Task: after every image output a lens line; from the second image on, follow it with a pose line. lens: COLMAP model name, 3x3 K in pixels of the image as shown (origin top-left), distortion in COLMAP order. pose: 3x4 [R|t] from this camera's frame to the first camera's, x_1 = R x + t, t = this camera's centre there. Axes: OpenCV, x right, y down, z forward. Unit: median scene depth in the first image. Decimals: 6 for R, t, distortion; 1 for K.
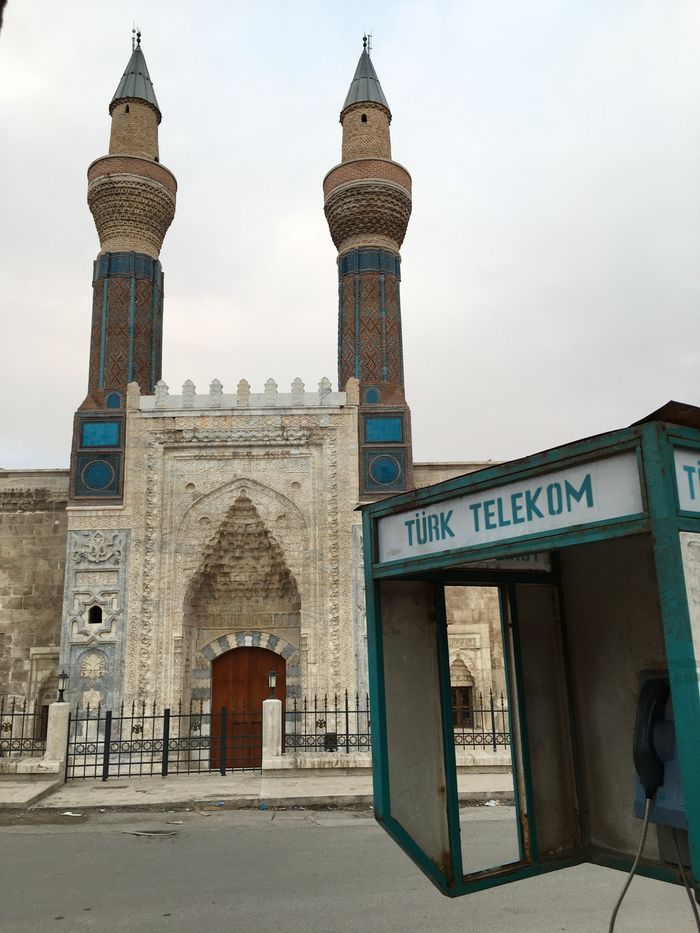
lens RADIAL K [[803.6, 0, 354.4], [0, 803.6, 470.4], [0, 0, 1]] dist [0.084442, -0.111900]
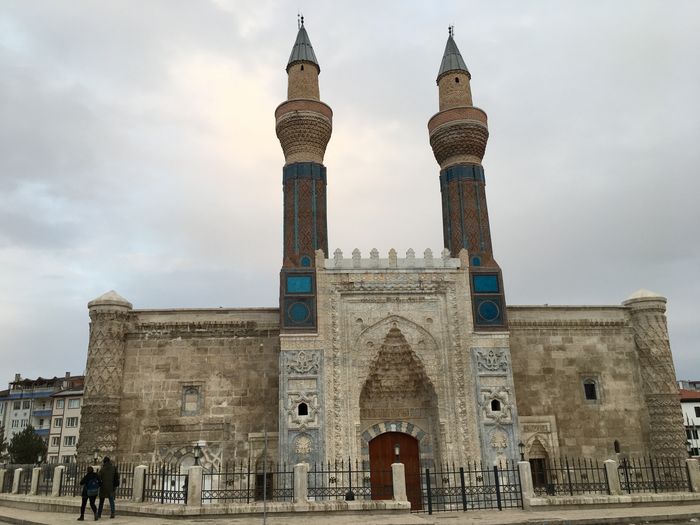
lens RADIAL K [[602.9, 0, 347.6], [0, 602.9, 256.4], [0, 0, 1]] dist [0.084442, -0.111900]
pose [[0.995408, 0.016676, 0.094258, -0.329117], [-0.009332, 0.996923, -0.077827, -0.011066], [-0.095266, 0.076590, 0.992501, -0.103571]]
